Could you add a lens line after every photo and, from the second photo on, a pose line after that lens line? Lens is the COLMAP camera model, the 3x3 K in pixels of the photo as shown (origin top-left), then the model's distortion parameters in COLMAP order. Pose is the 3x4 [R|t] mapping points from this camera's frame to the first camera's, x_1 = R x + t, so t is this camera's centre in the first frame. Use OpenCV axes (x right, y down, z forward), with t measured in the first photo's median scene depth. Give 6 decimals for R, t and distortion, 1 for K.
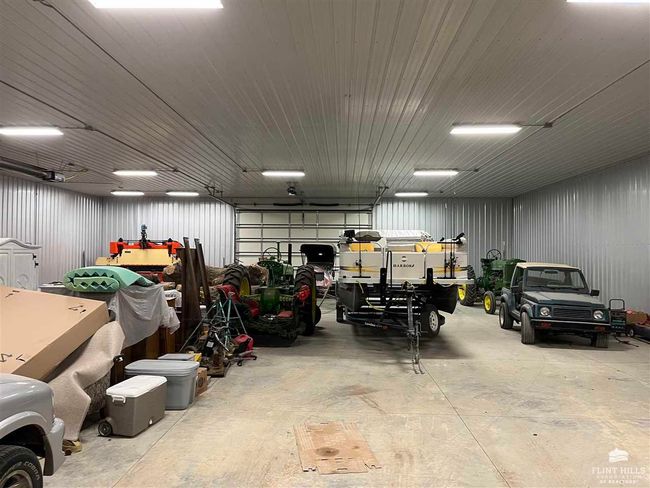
lens RADIAL K [[471.0, 0, 325.0], [0, 471.0, 244.0], [0, 0, 1]] dist [0.002891, 0.000377]
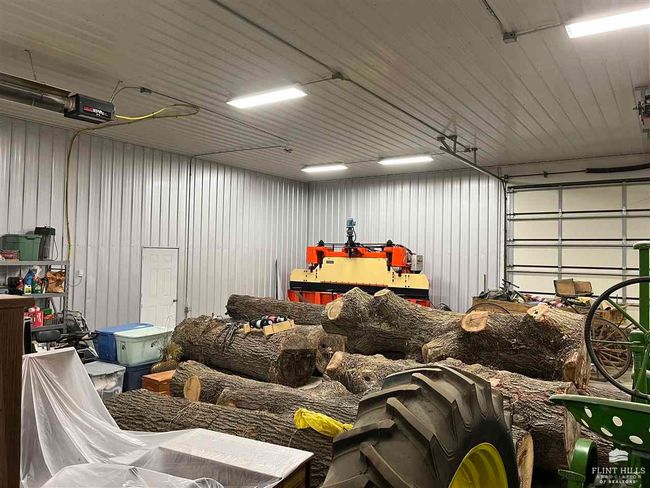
lens RADIAL K [[471.0, 0, 325.0], [0, 471.0, 244.0], [0, 0, 1]] dist [0.002891, 0.000377]
pose [[0.832100, -0.003486, -0.554615, -0.083764], [-0.003877, 0.999919, -0.012102, 0.000211], [0.554612, 0.012220, 0.832019, 0.577168]]
